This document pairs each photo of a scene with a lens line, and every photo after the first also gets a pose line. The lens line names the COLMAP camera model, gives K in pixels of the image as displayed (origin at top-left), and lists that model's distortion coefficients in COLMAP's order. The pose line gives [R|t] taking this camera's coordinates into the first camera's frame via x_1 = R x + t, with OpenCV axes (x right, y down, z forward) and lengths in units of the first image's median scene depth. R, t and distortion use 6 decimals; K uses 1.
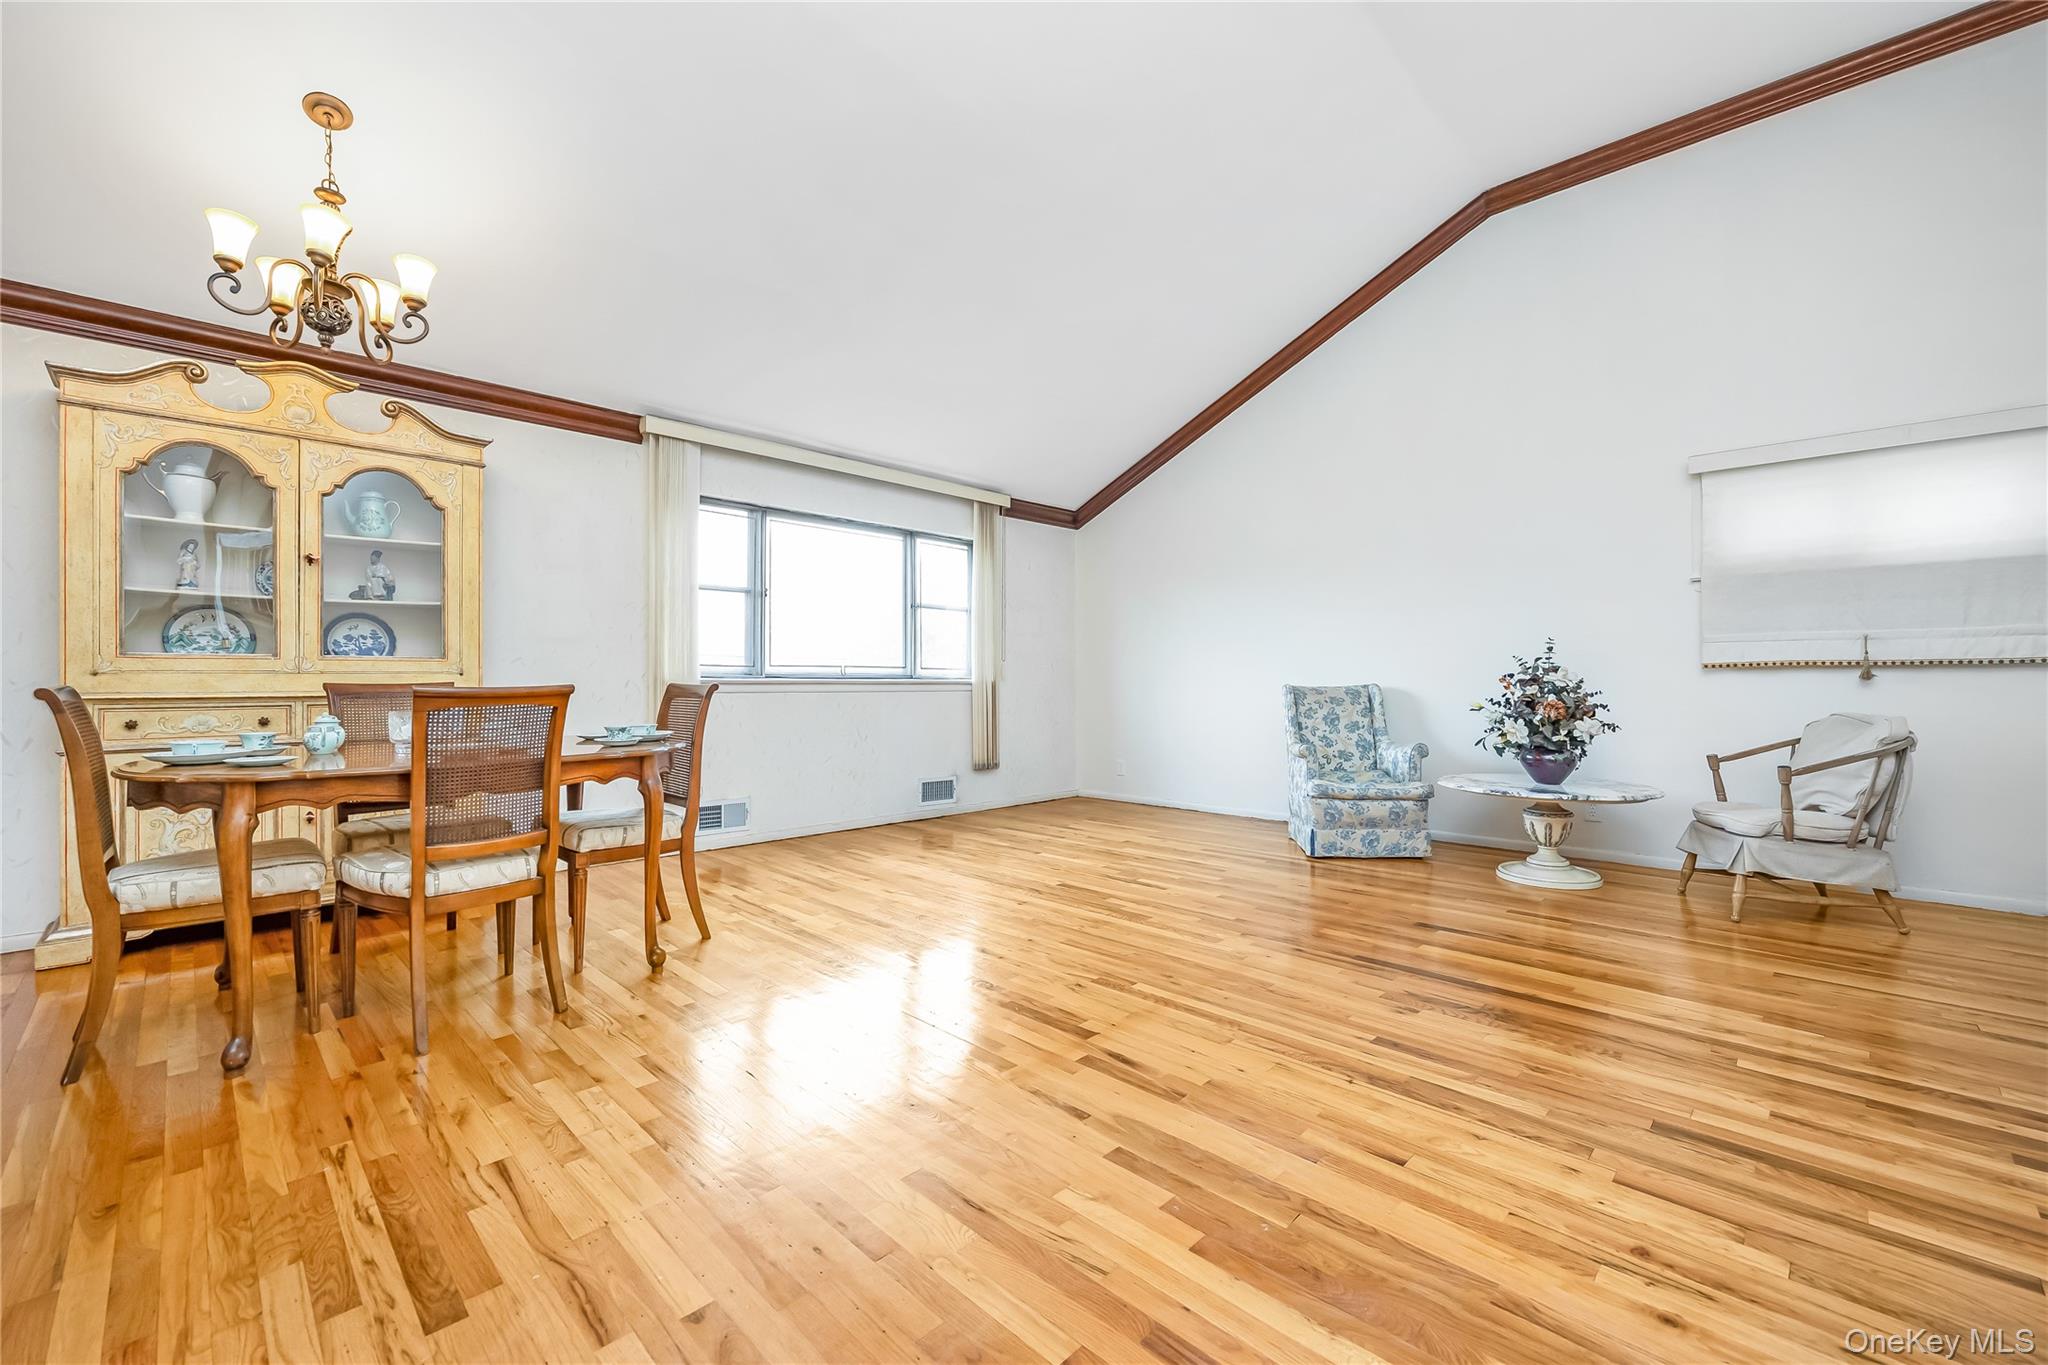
lens RADIAL K [[841.1, 0, 1028.7], [0, 841.1, 682.2], [0, 0, 1]] dist [-0.010276, 0.000115]
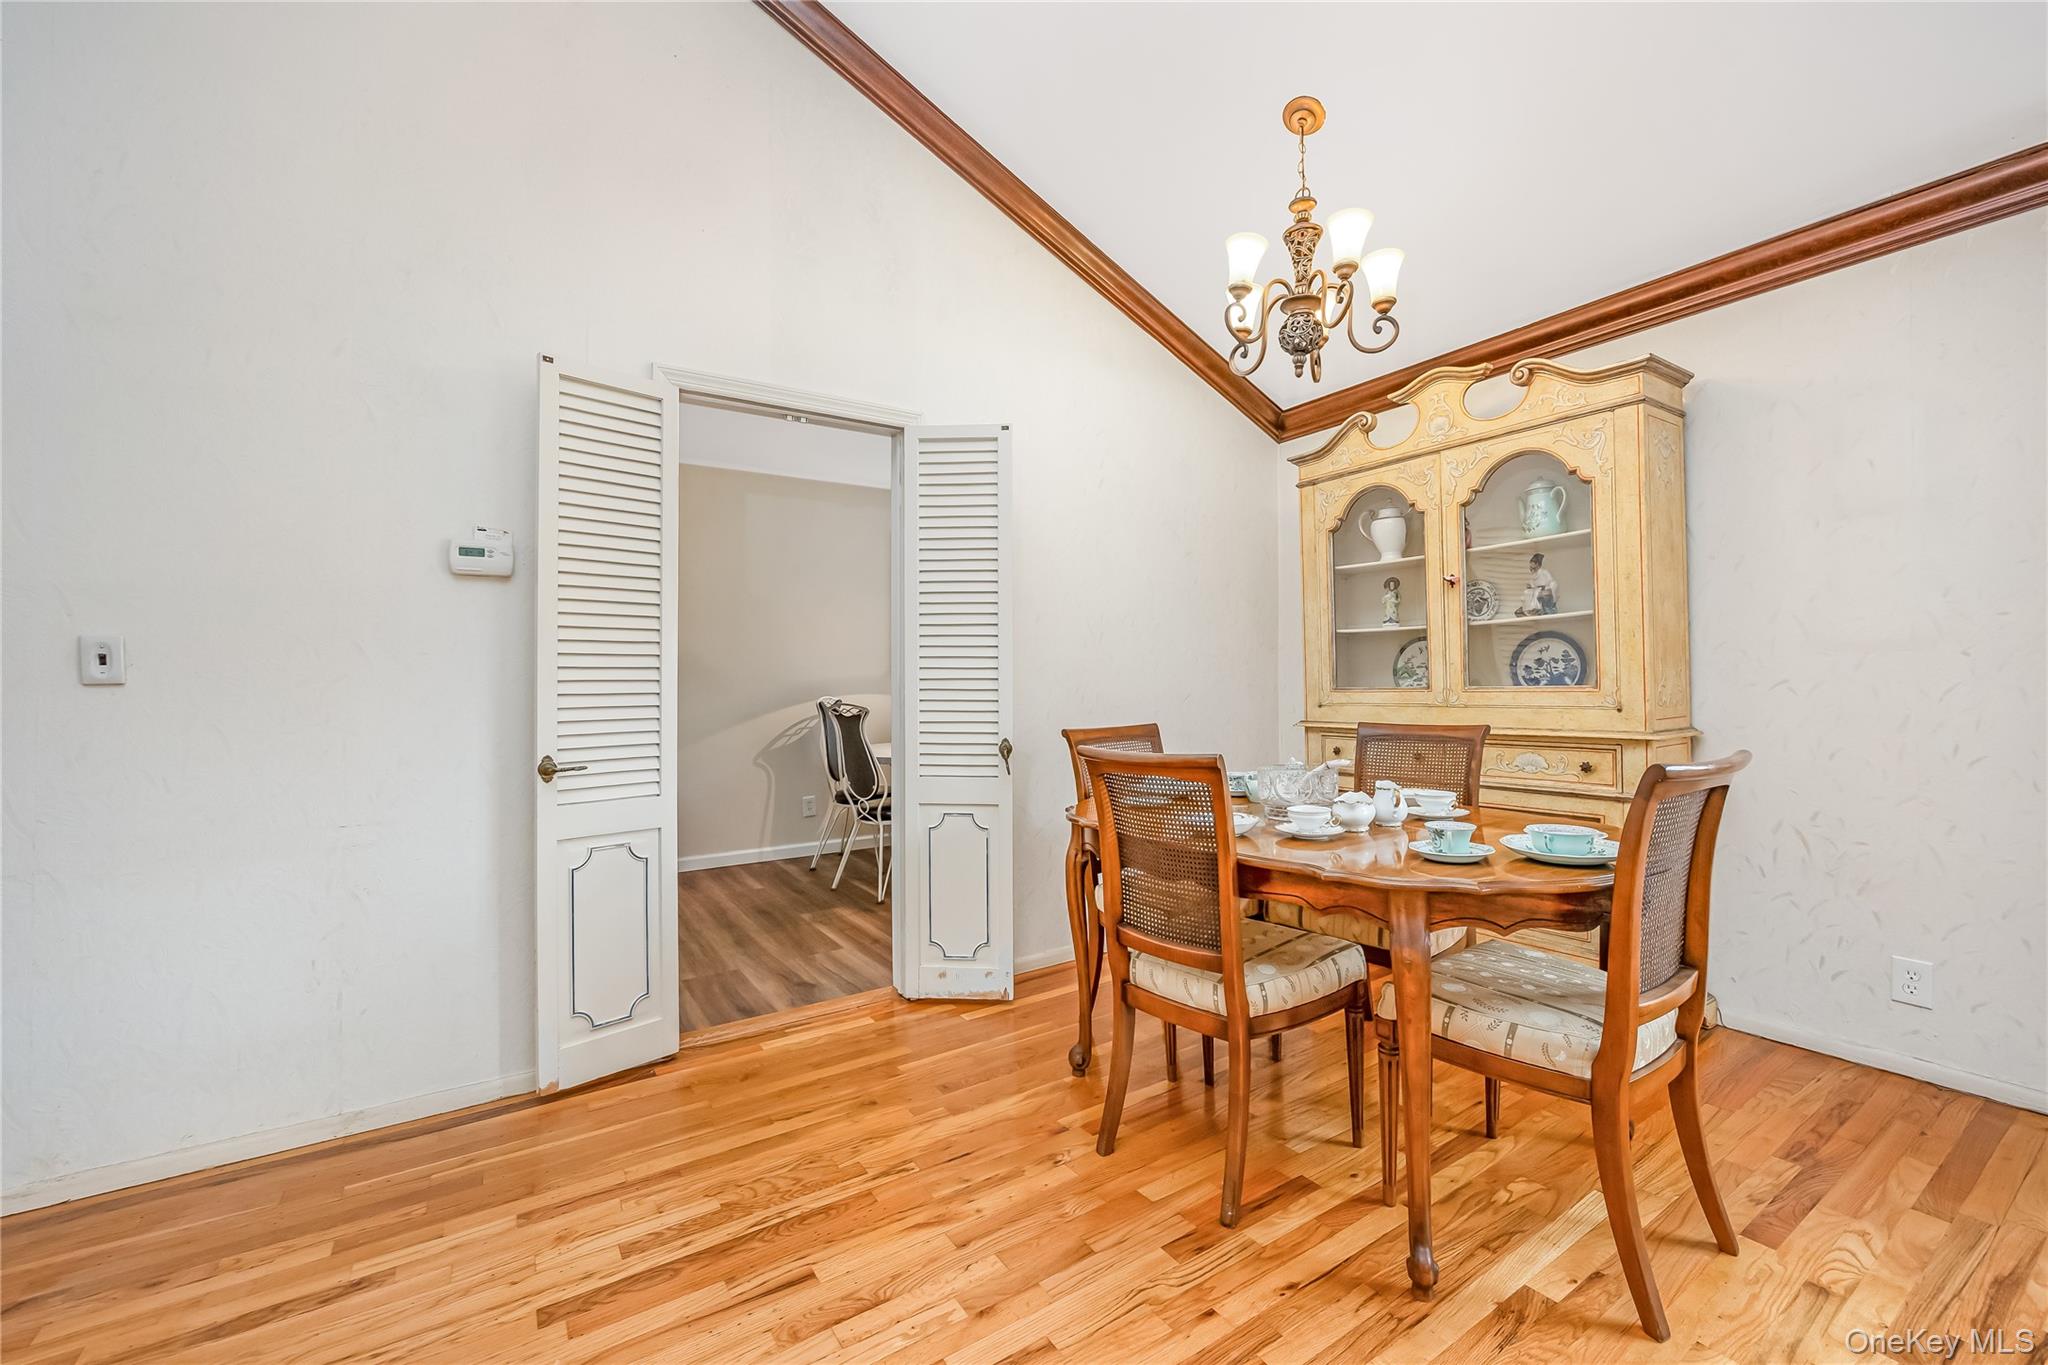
lens RADIAL K [[827.4, 0, 1025.1], [0, 827.4, 678.6], [0, 0, 1]] dist [-0.001541, -0.000199]
pose [[-0.213443, -0.001149, -0.976955, 0.111365], [0.013414, 0.999902, -0.004106, -0.043923], [0.976863, -0.013982, -0.213406, 0.736389]]
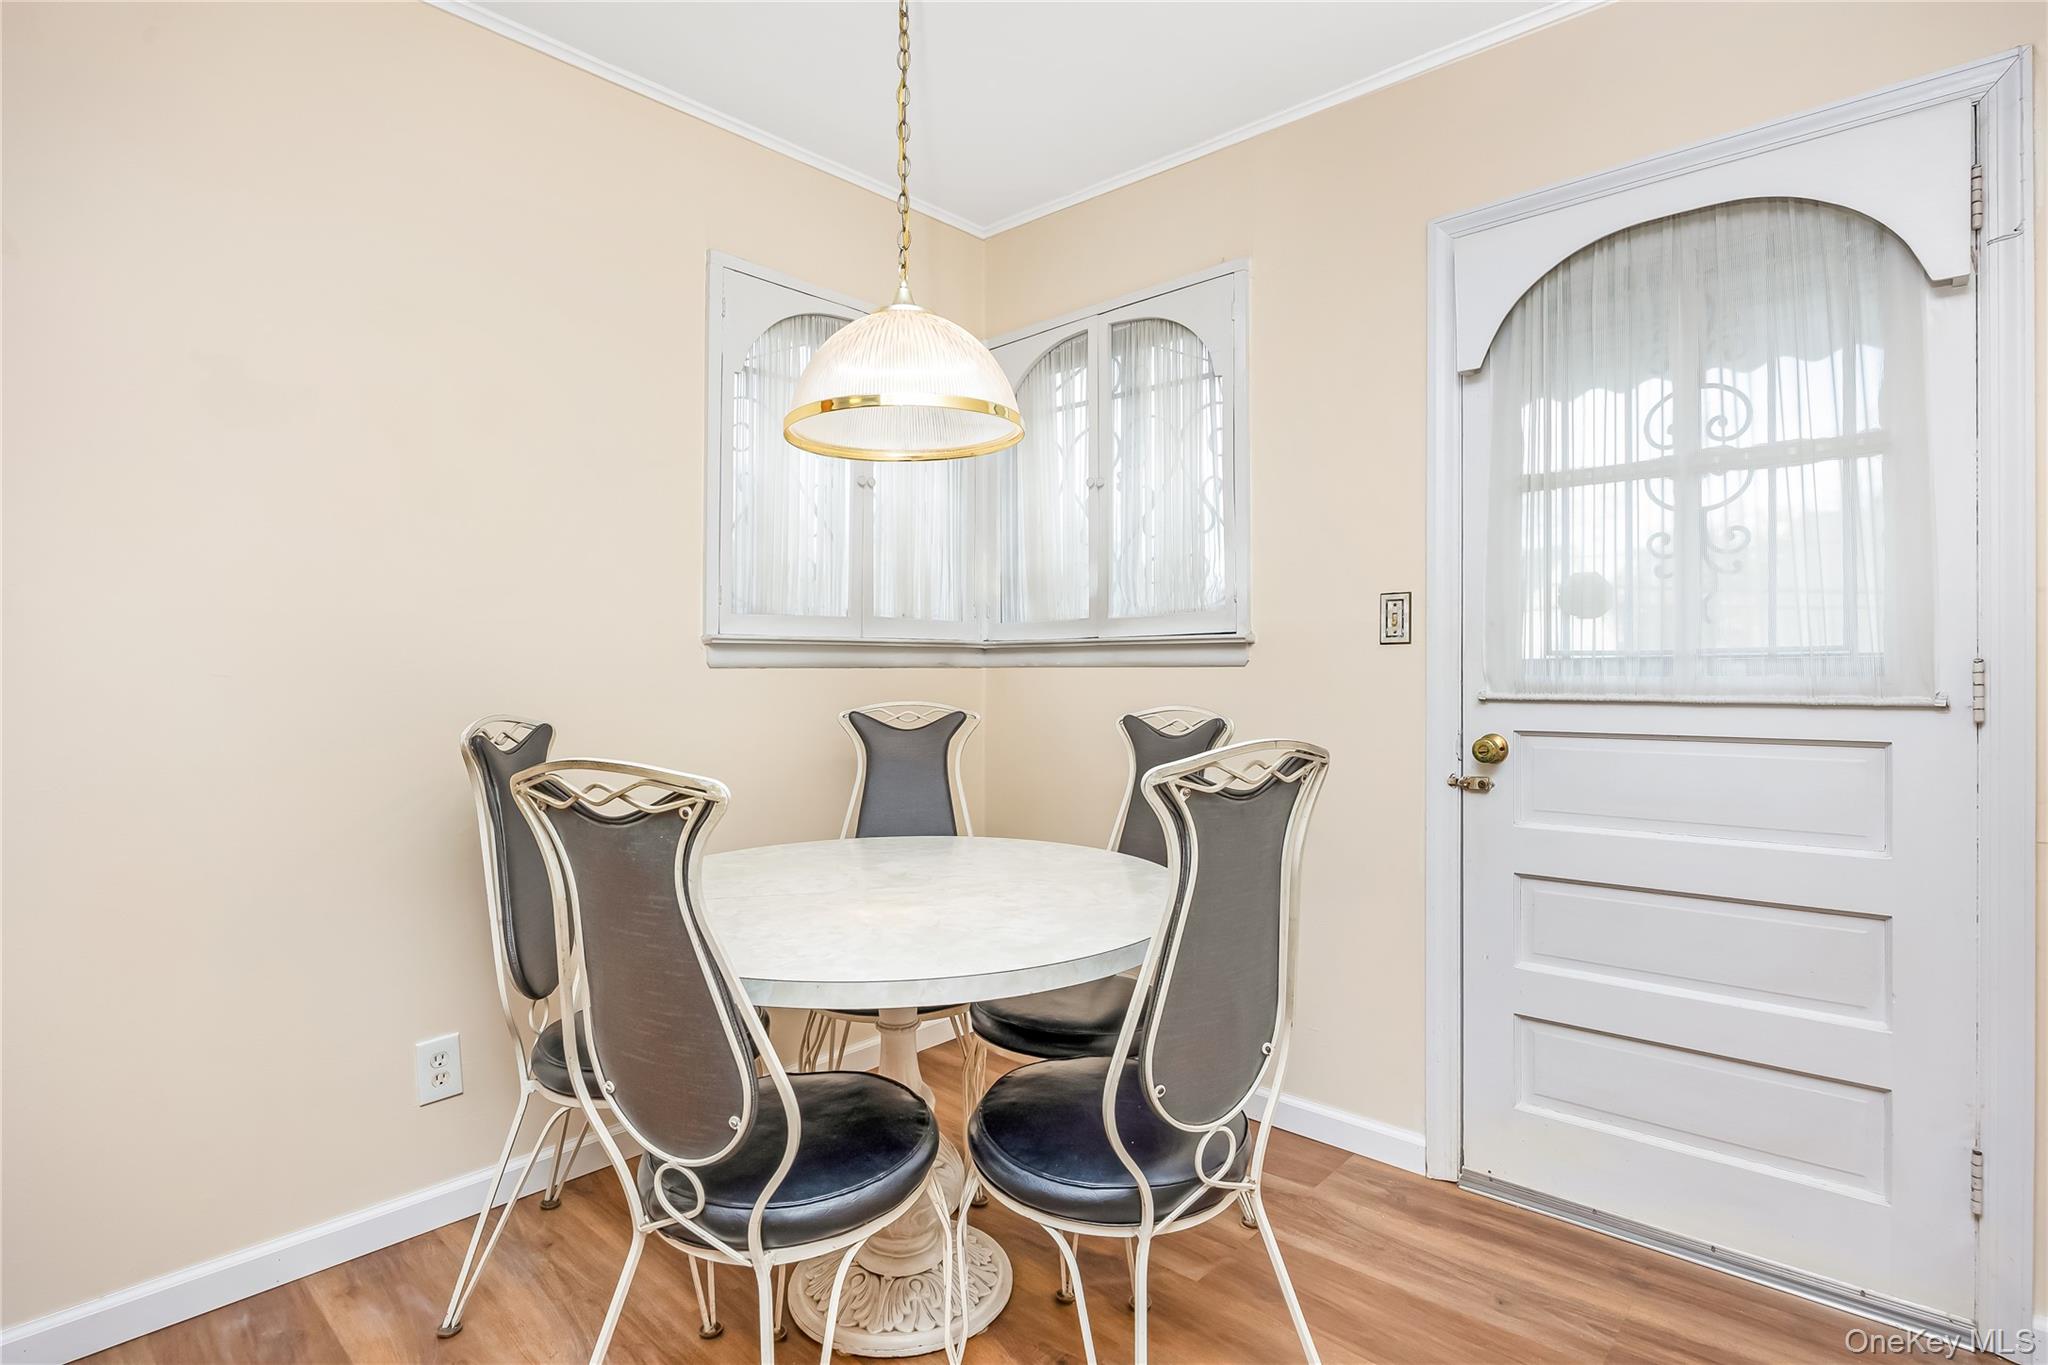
lens RADIAL K [[1022.0, 0, 1025.2], [0, 1022.0, 674.4], [0, 0, 1]] dist [-0.018527, -0.000962]
pose [[0.041346, 0.006632, -0.999123, -0.722863], [0.003636, 0.999970, 0.006788, -0.046219], [0.999138, -0.003914, 0.041321, 0.322142]]
